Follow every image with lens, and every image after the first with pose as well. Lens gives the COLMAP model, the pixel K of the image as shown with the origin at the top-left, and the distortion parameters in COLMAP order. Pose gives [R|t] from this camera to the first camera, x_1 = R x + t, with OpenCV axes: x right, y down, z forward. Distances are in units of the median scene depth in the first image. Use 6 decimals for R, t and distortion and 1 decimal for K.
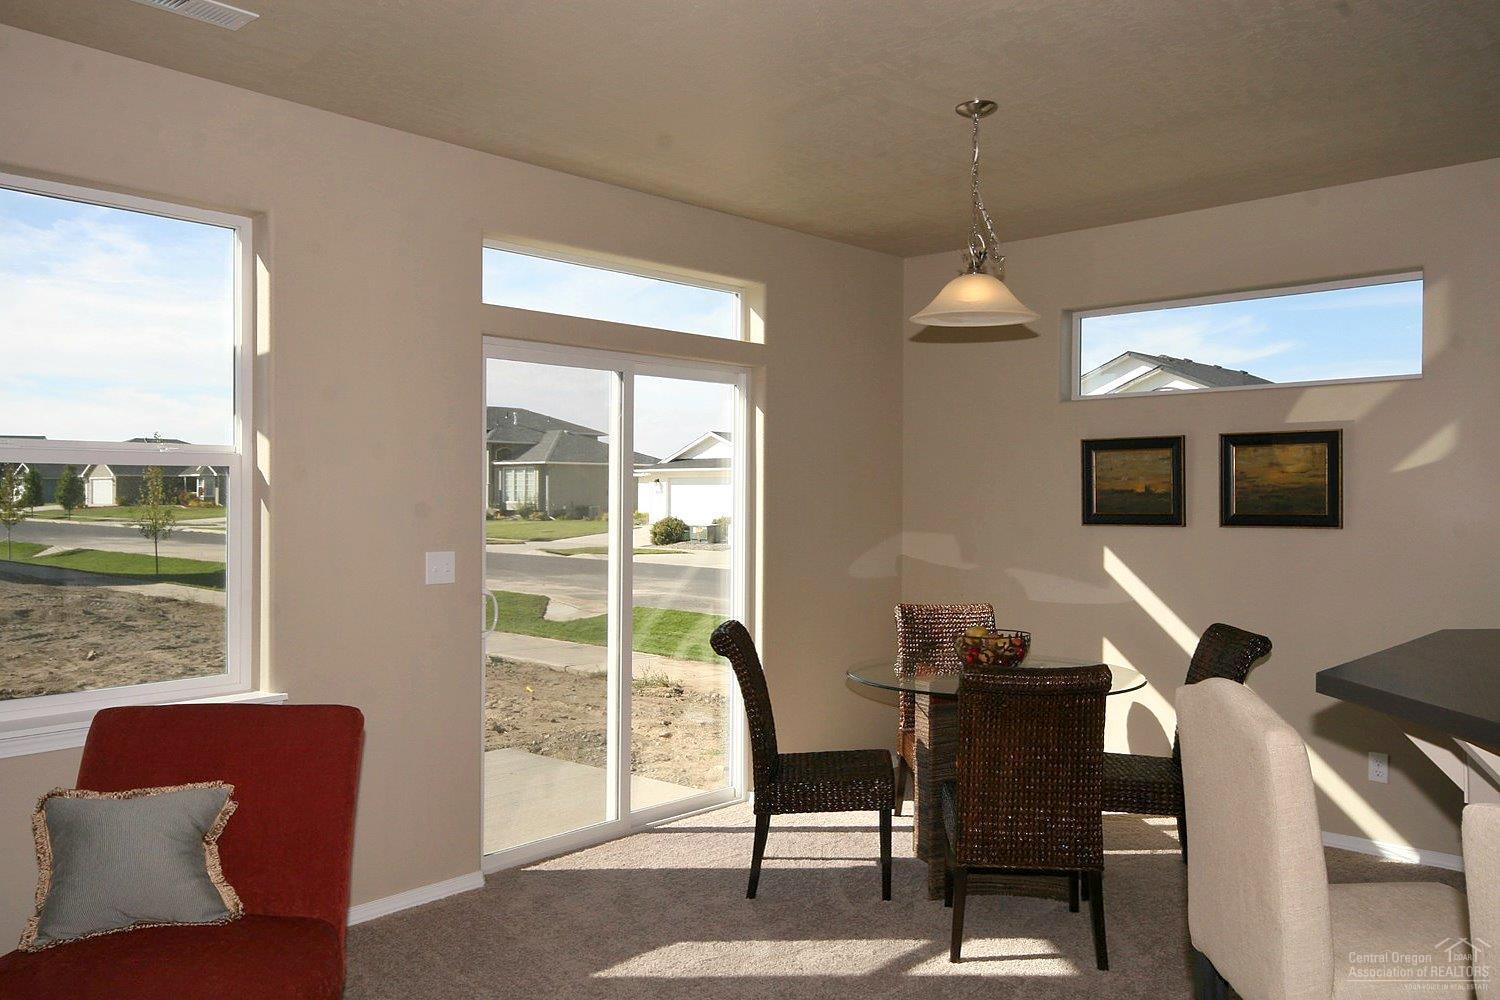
lens RADIAL K [[1181.1, 0, 748.7], [0, 1181.1, 486.7], [0, 0, 1]] dist [0.003065, 0.001014]
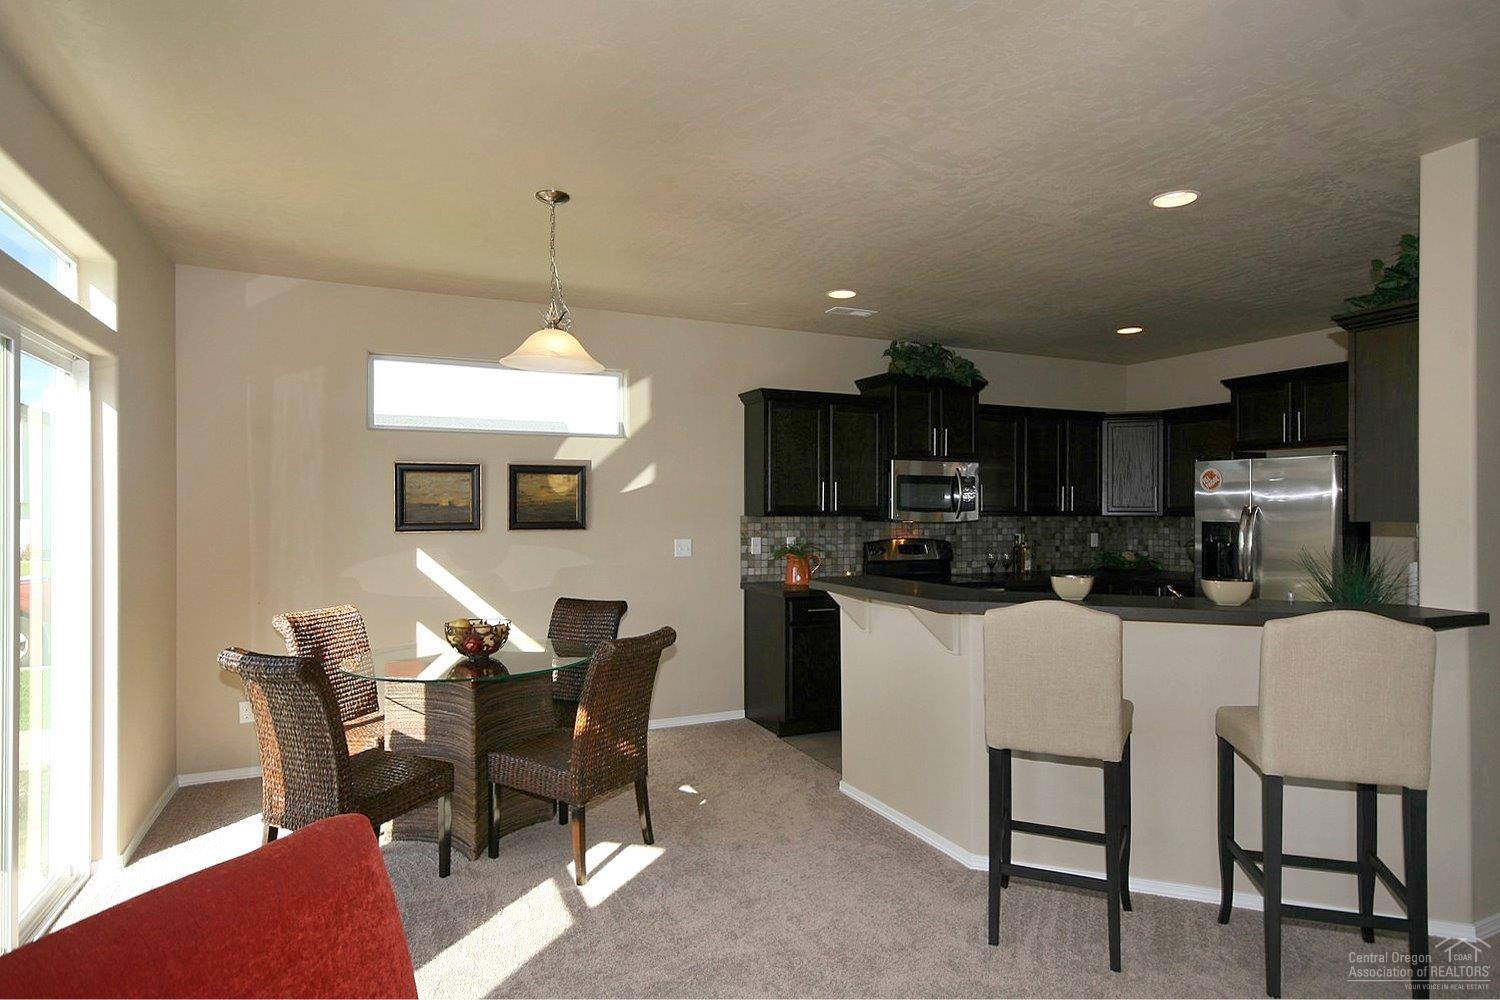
lens RADIAL K [[831.6, 0, 773.5], [0, 831.6, 495.9], [0, 0, 1]] dist [0.007927, 0.003144]
pose [[0.368954, 0.015380, 0.929320, -0.393661], [-0.003451, 0.999879, -0.015177, 0.006649], [-0.929441, 0.002393, 0.368962, 0.345348]]
